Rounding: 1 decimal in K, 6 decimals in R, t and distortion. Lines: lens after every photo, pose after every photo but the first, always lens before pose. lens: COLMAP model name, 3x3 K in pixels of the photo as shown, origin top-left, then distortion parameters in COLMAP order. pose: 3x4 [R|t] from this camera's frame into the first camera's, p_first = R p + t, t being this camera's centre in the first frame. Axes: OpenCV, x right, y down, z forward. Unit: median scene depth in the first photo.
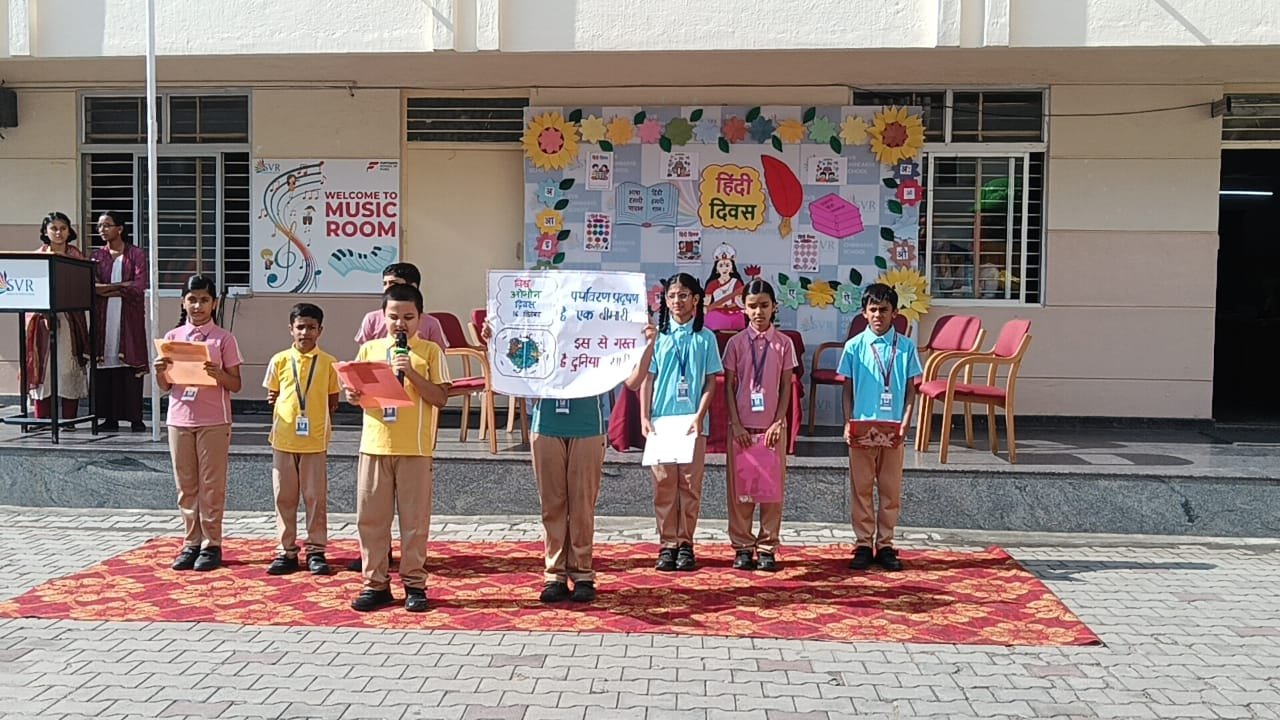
lens RADIAL K [[1165.1, 0, 640.0], [0, 1165.1, 360.0], [0, 0, 1]] dist [-0.008447, -0.013044]
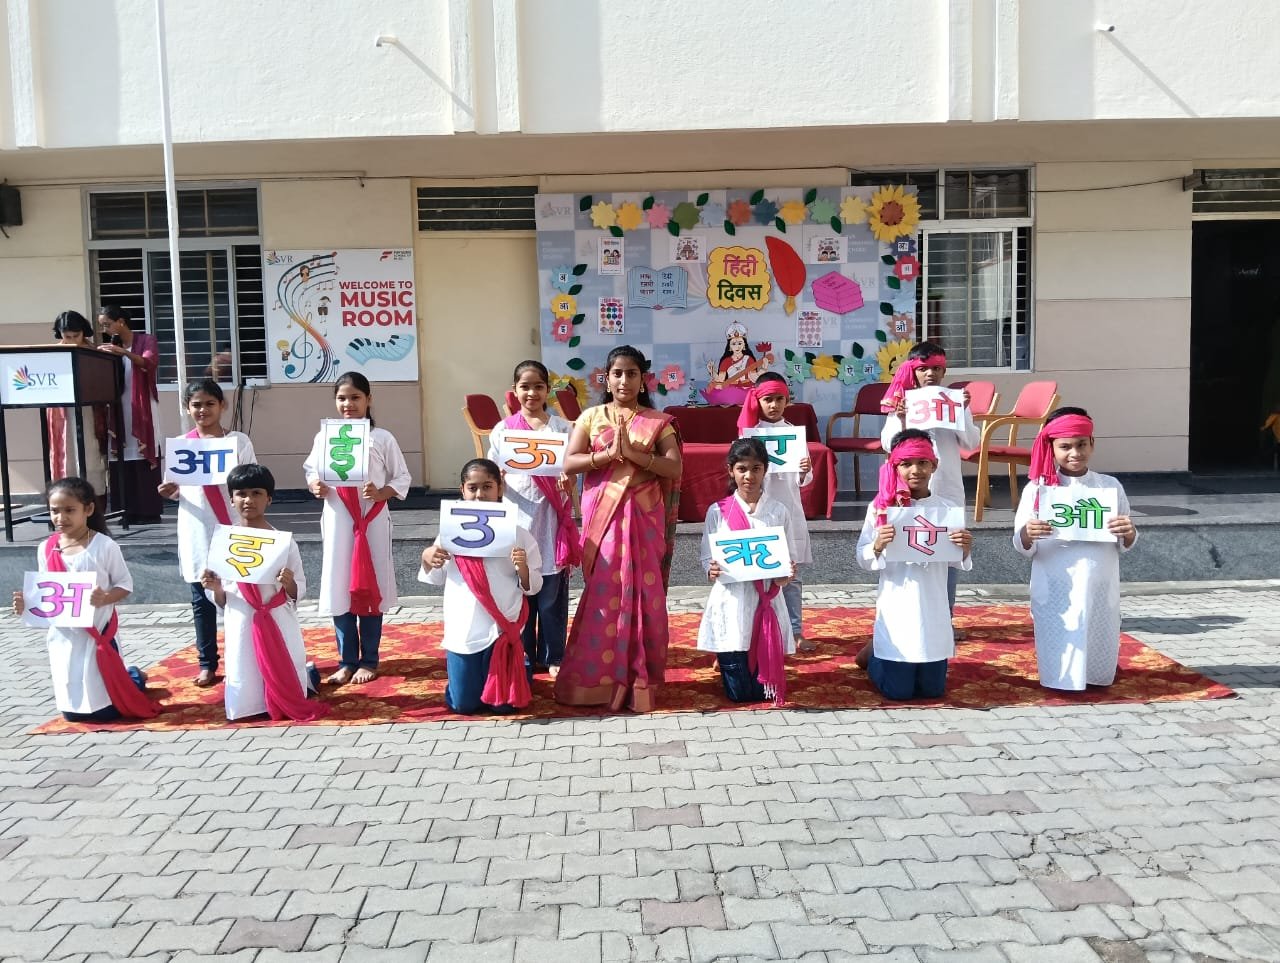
lens RADIAL K [[992.1, 0, 640.0], [0, 992.1, 481.5], [0, 0, 1]] dist [0.082173, -0.193273]
pose [[0.996229, -0.039097, 0.077459, -0.086851], [0.036280, 0.998640, 0.037450, 0.006501], [-0.078818, -0.034499, 0.996292, 0.106749]]
